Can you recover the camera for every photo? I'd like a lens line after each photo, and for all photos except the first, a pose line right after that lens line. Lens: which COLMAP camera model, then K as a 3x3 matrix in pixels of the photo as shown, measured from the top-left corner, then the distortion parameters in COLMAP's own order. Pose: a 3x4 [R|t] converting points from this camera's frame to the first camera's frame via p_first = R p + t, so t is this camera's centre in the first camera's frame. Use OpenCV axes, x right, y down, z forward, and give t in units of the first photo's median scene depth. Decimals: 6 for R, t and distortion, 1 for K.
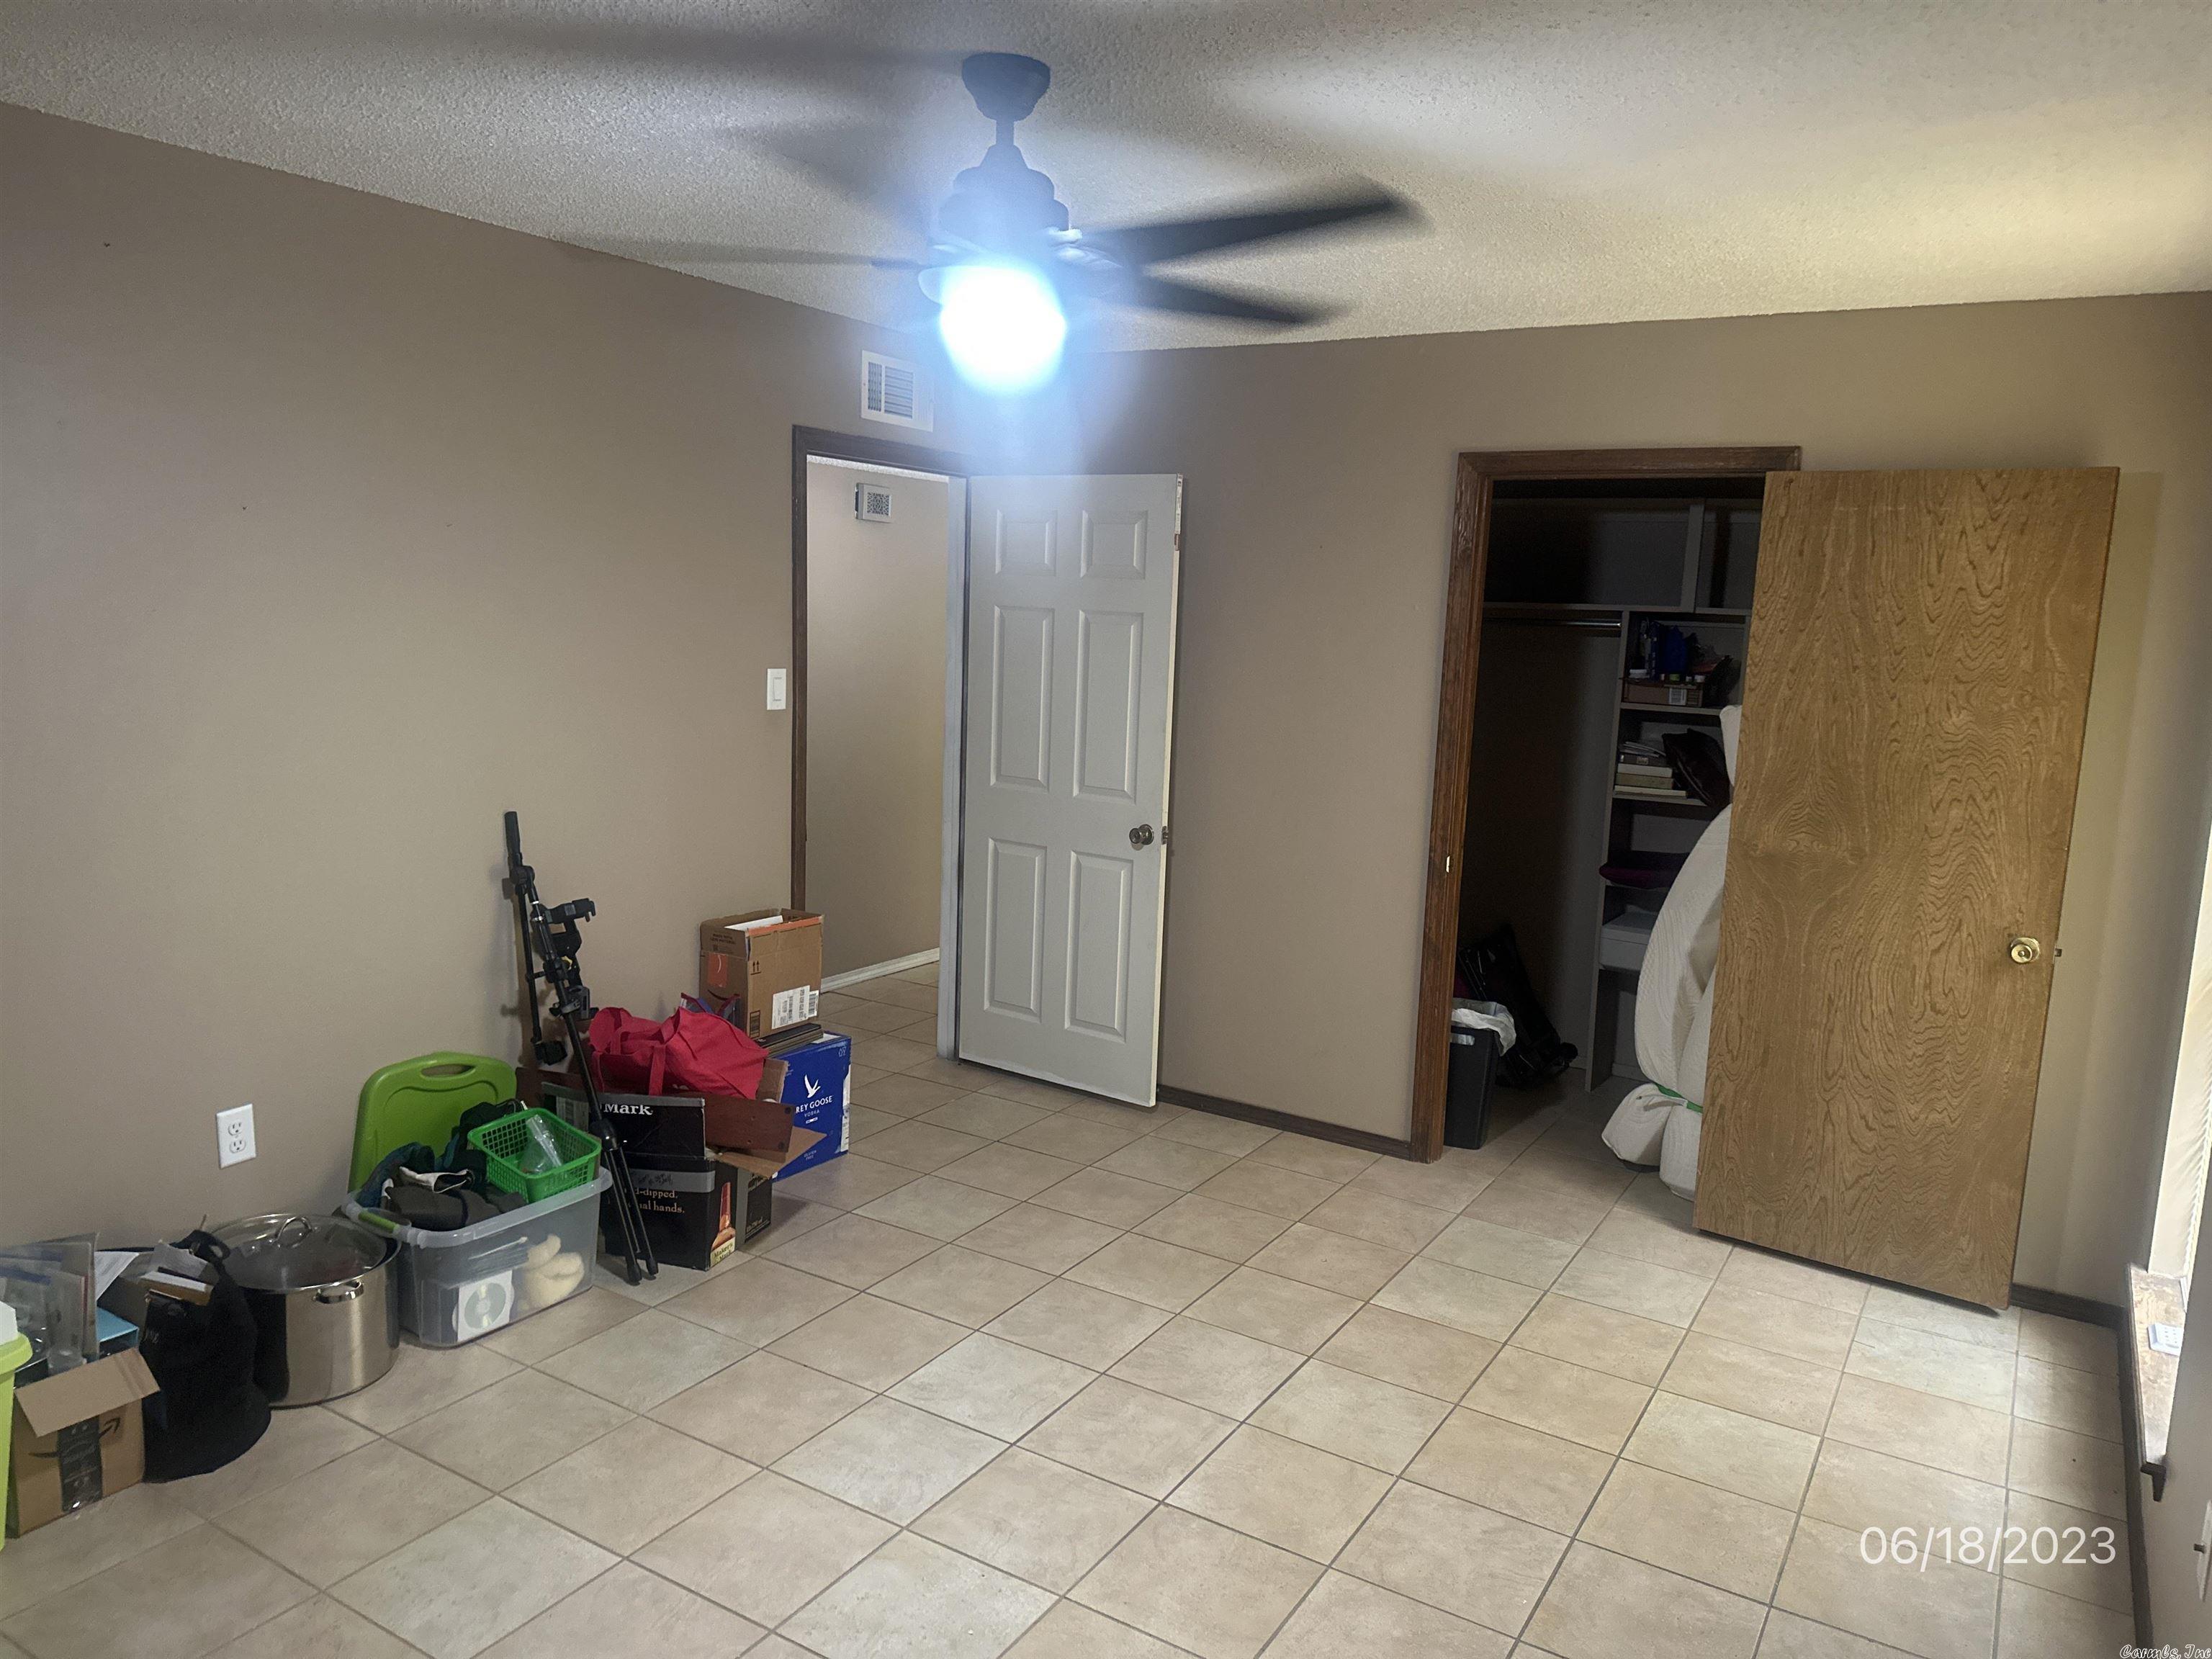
lens RADIAL K [[1545.7, 0, 1106.0], [0, 1545.7, 829.5], [0, 0, 1]] dist [0.076958, -0.062698]
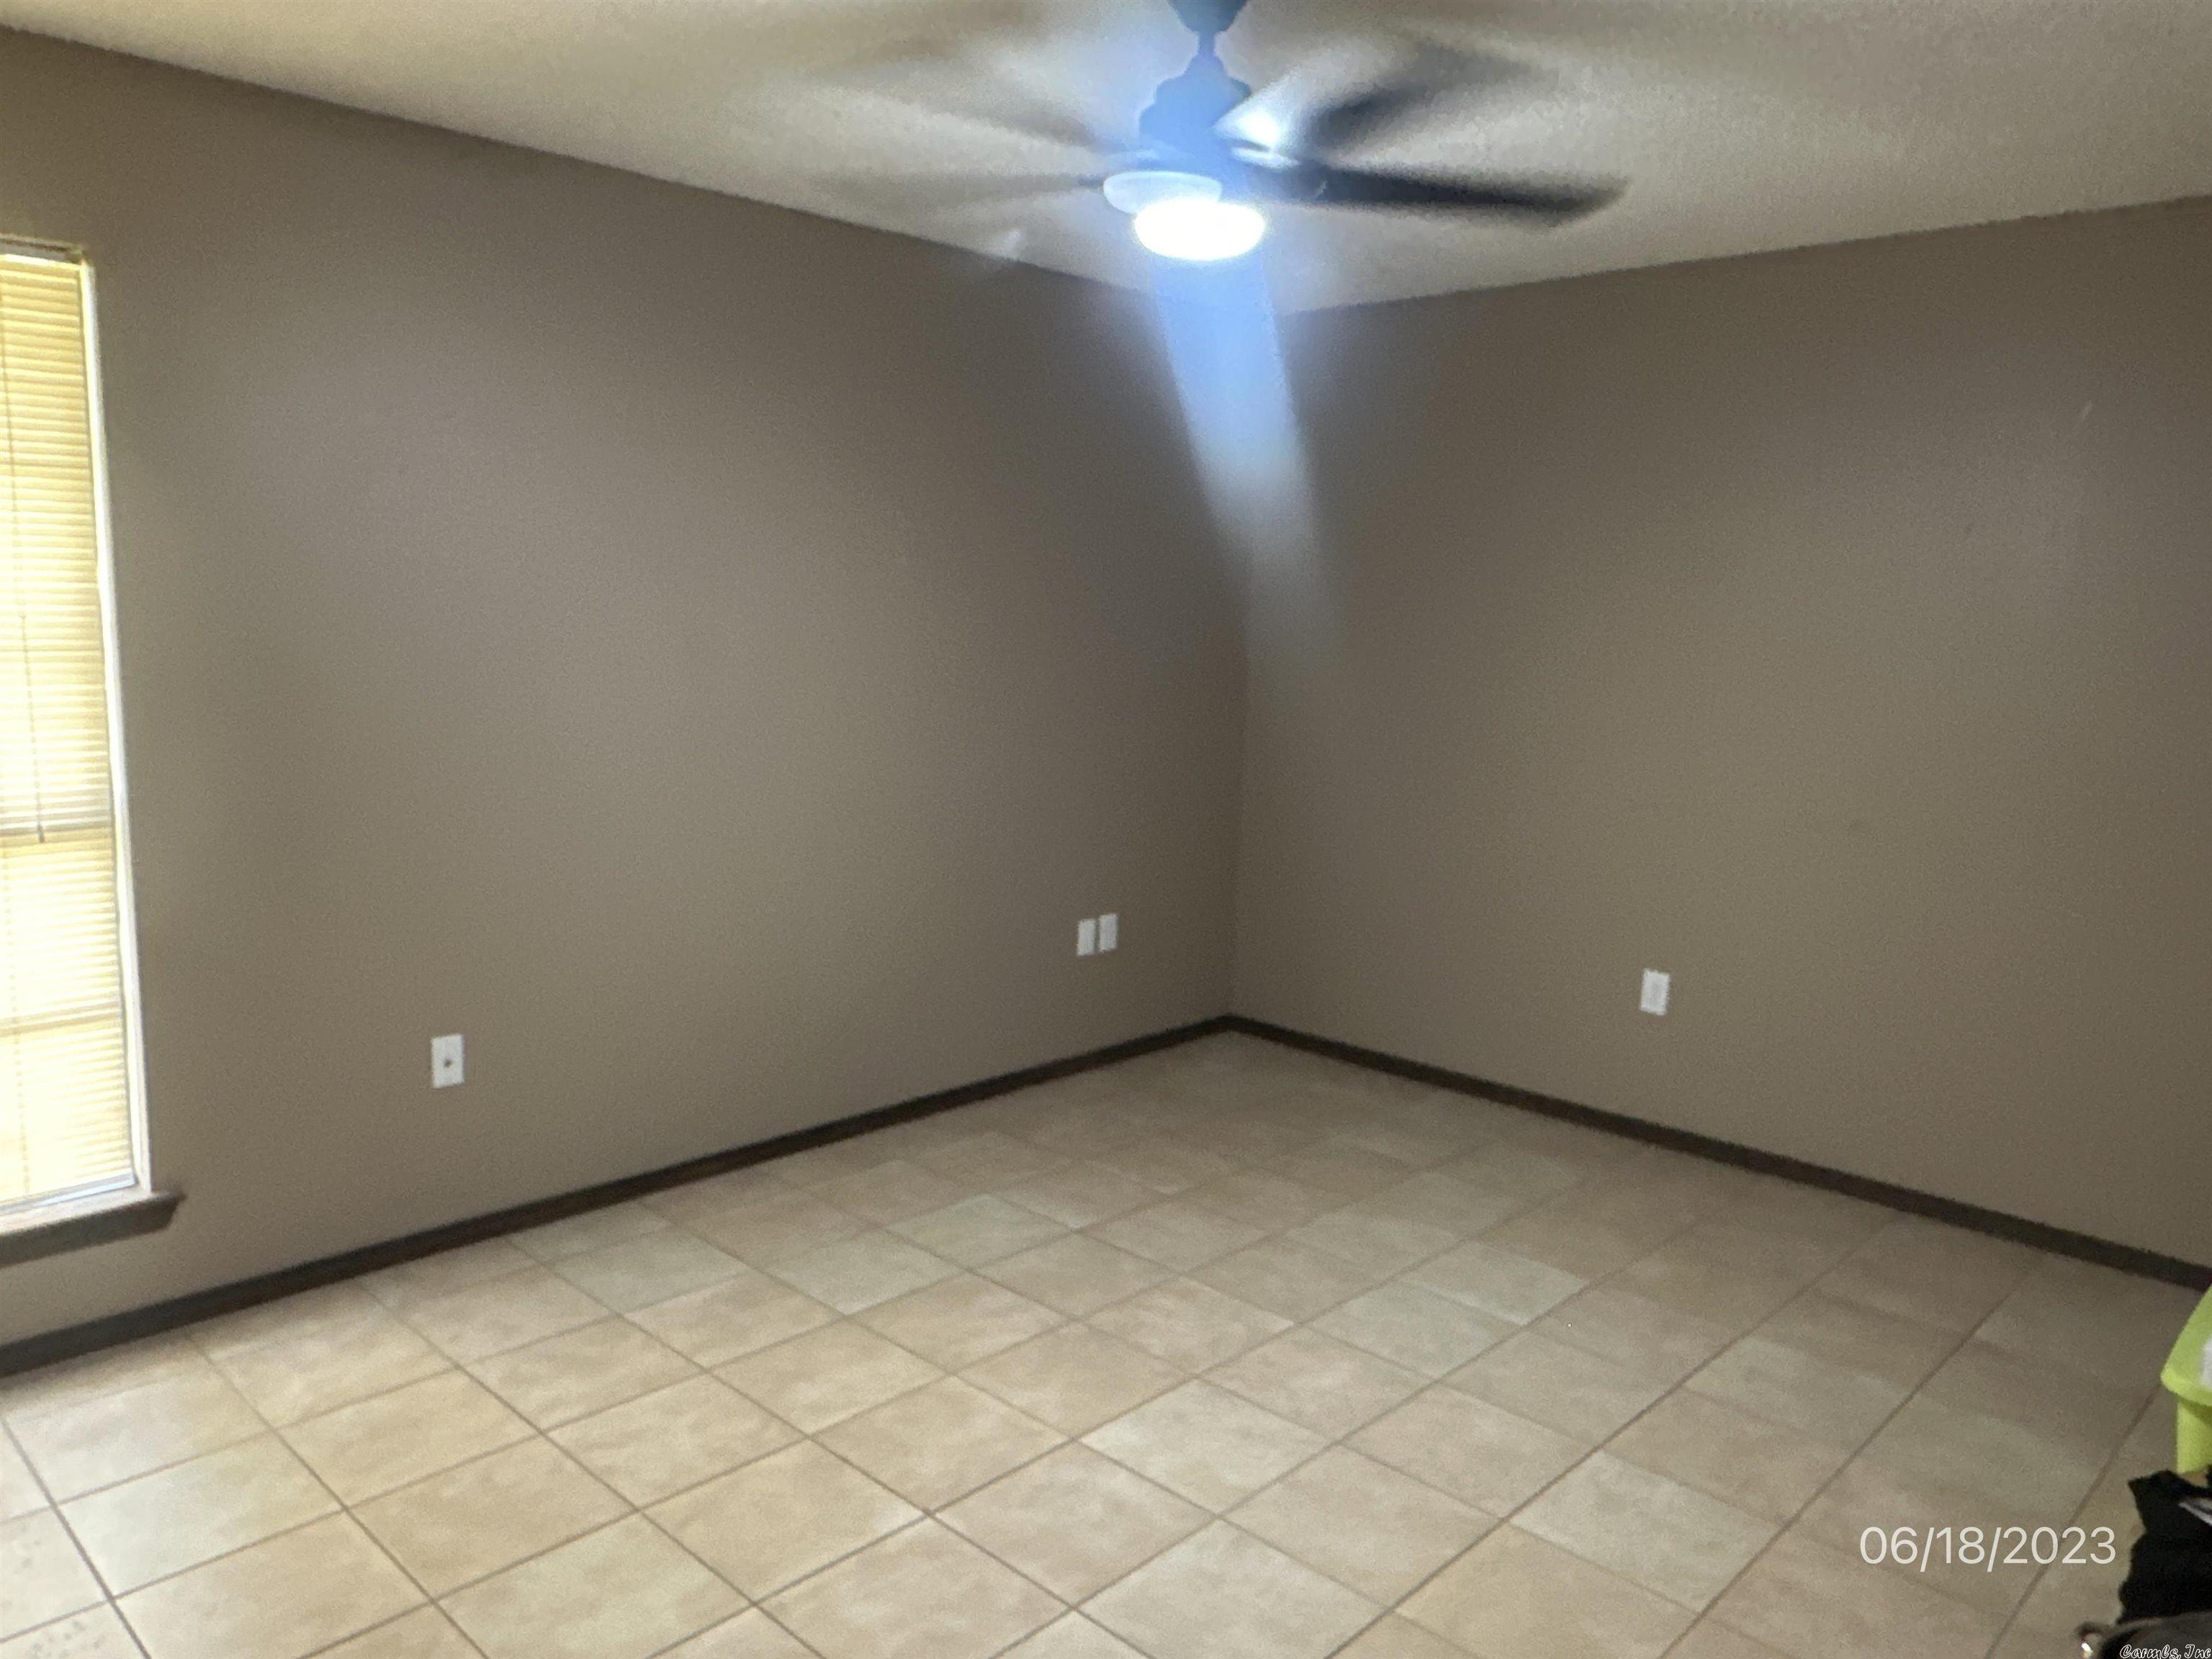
lens RADIAL K [[1564.5, 0, 1106.0], [0, 1564.5, 829.5], [0, 0, 1]] dist [0.002170, 0.000984]
pose [[-0.974239, -0.095810, 0.204151, -0.209998], [-0.031274, 0.953916, 0.298441, -0.212053], [-0.223337, 0.284369, -0.932338, 1.739274]]
